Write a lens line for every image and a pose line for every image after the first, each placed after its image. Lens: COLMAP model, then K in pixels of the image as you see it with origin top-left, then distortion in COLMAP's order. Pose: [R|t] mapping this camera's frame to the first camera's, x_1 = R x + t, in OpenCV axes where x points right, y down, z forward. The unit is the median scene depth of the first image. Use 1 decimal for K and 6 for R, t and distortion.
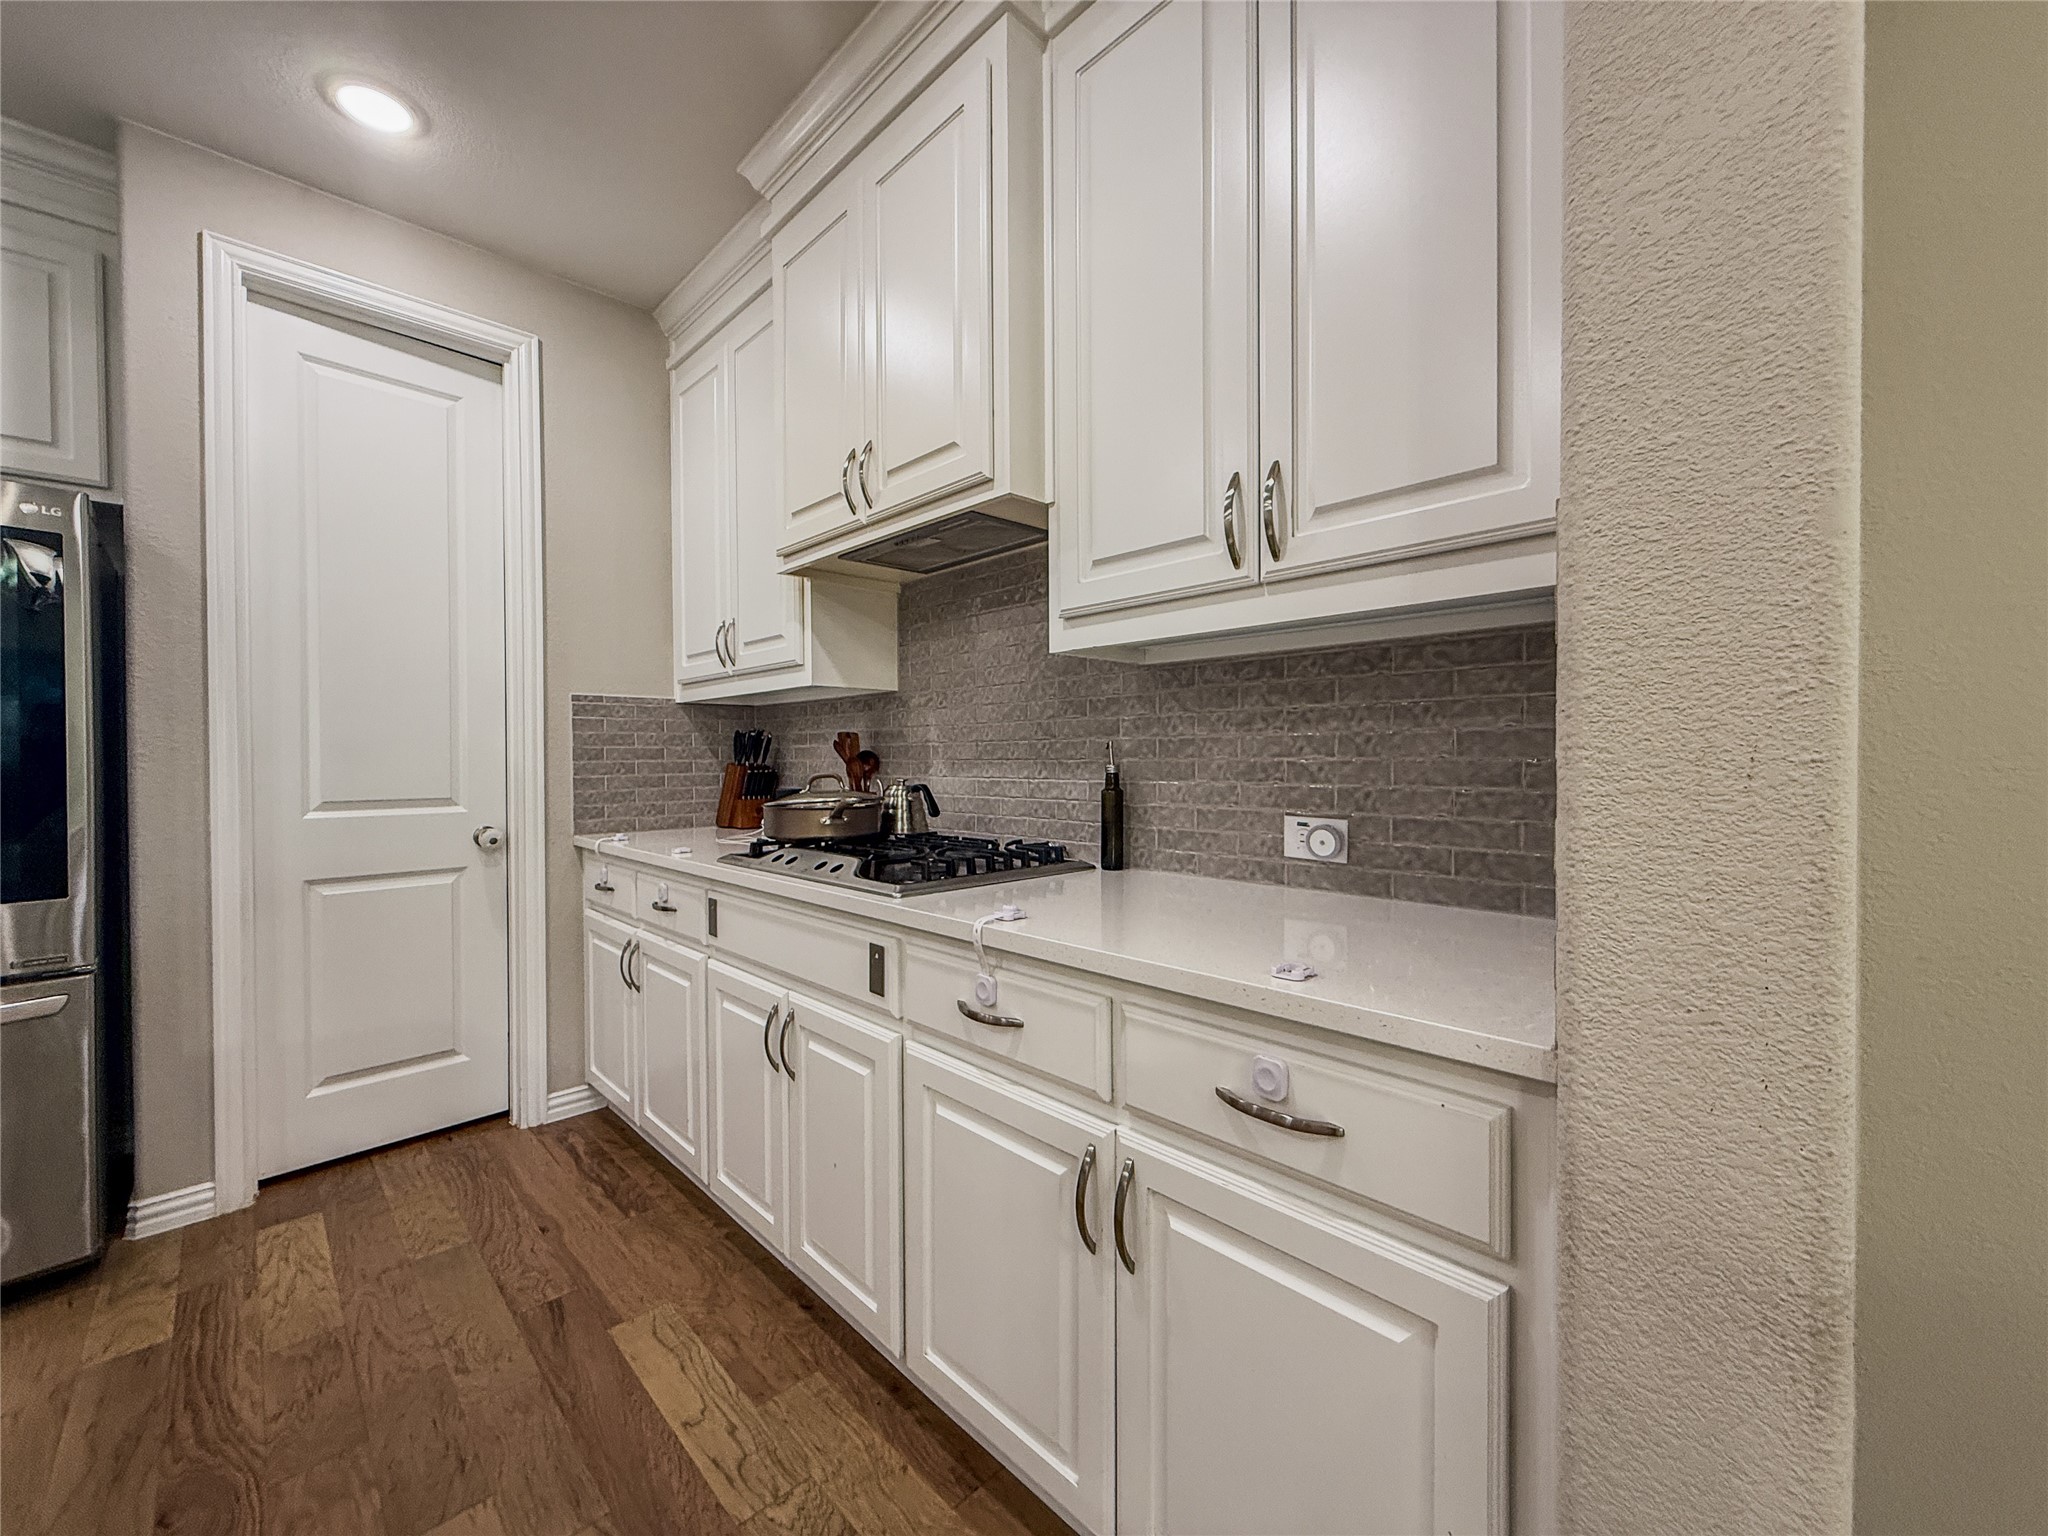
lens RADIAL K [[815.7, 0, 1020.5], [0, 815.7, 766.3], [0, 0, 1]] dist [0.002094, -0.001107]
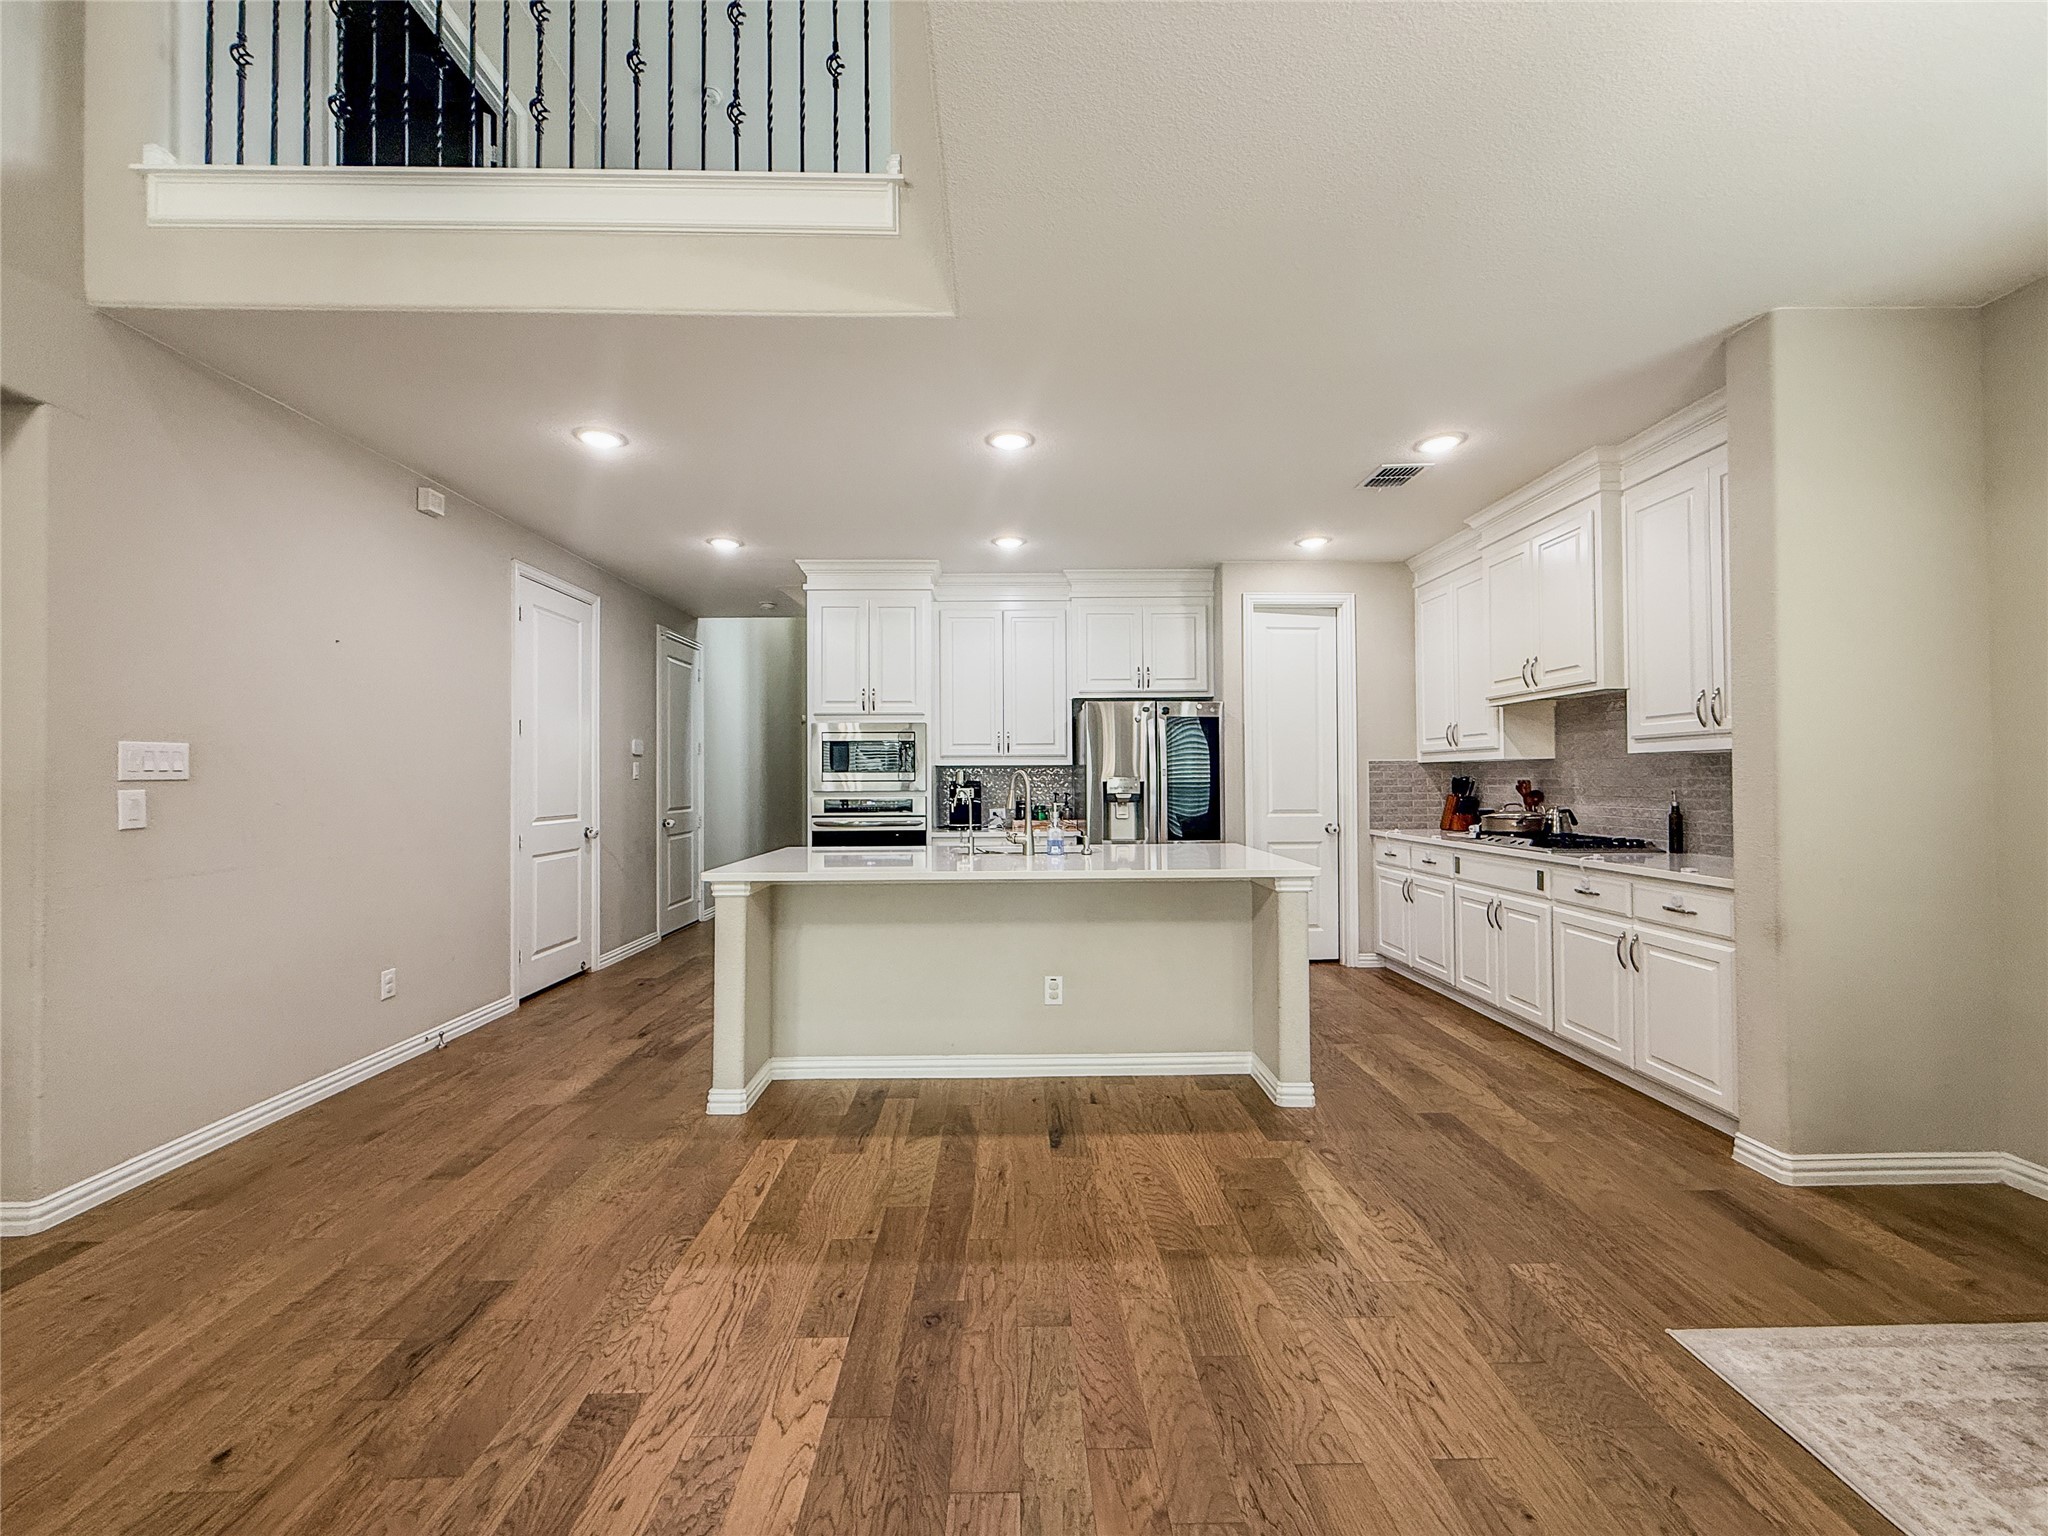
lens RADIAL K [[815.7, 0, 1019.9], [0, 815.7, 770.5], [0, 0, 1]] dist [0.002094, -0.001107]
pose [[0.731243, -0.007616, -0.682075, 0.266799], [-0.004483, 0.999862, -0.015969, -0.034836], [0.682103, 0.014735, 0.731108, -1.402648]]
